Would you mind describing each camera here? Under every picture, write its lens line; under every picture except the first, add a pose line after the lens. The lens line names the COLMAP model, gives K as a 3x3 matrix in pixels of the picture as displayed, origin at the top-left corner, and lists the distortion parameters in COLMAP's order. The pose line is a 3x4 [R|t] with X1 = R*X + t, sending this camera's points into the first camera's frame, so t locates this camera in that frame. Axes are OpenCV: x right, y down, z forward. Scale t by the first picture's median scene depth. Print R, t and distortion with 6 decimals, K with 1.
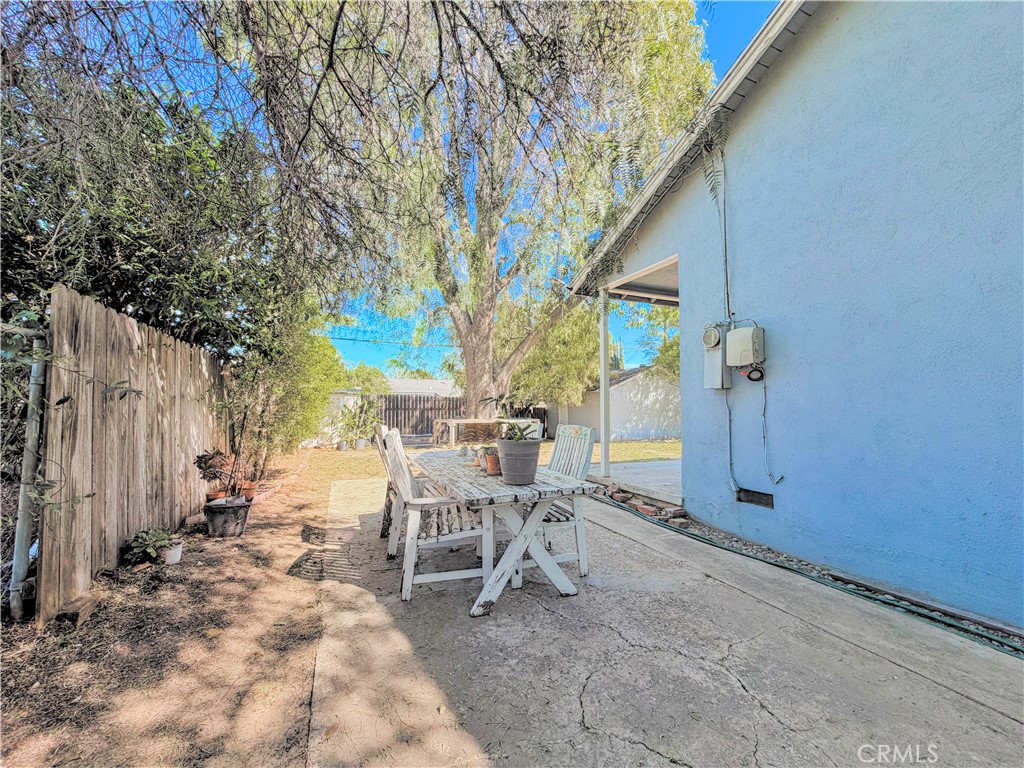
lens RADIAL K [[413.5, 0, 515.0], [0, 413.5, 391.4], [0, 0, 1]] dist [-0.001673, -0.000035]
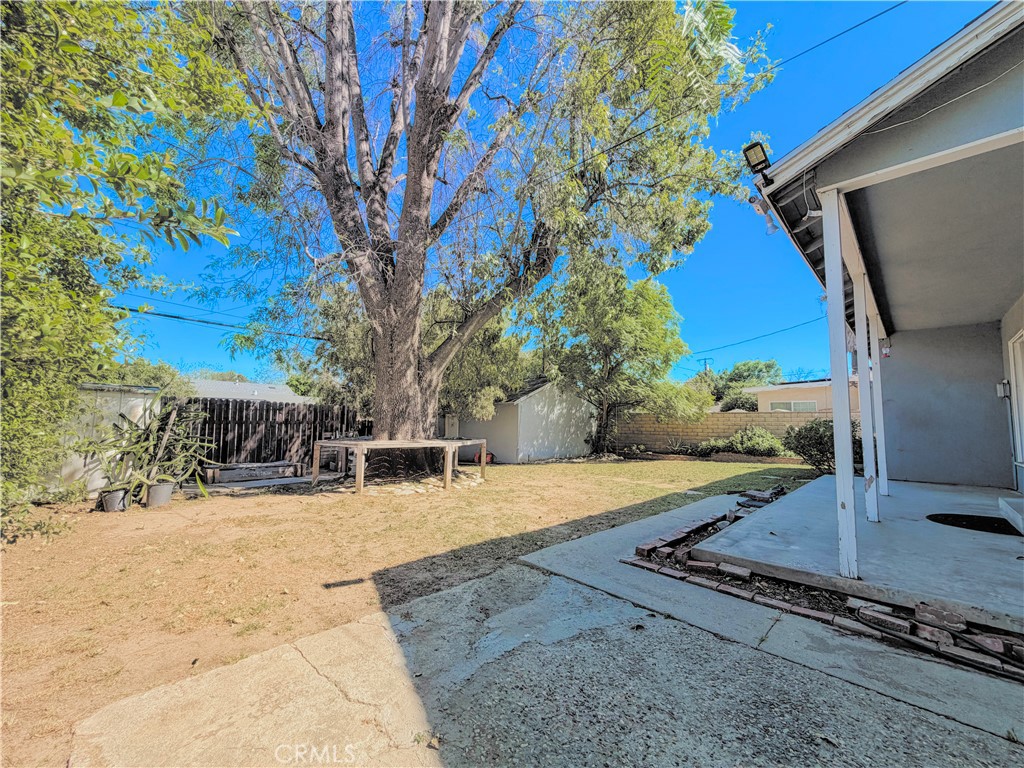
lens RADIAL K [[413.5, 0, 507.6], [0, 413.5, 383.0], [0, 0, 1]] dist [-0.001673, -0.000035]
pose [[0.930581, 0.042781, 0.363578, -0.155148], [-0.023660, 0.998100, -0.056885, 0.011873], [-0.365321, 0.044334, 0.929825, 0.345185]]
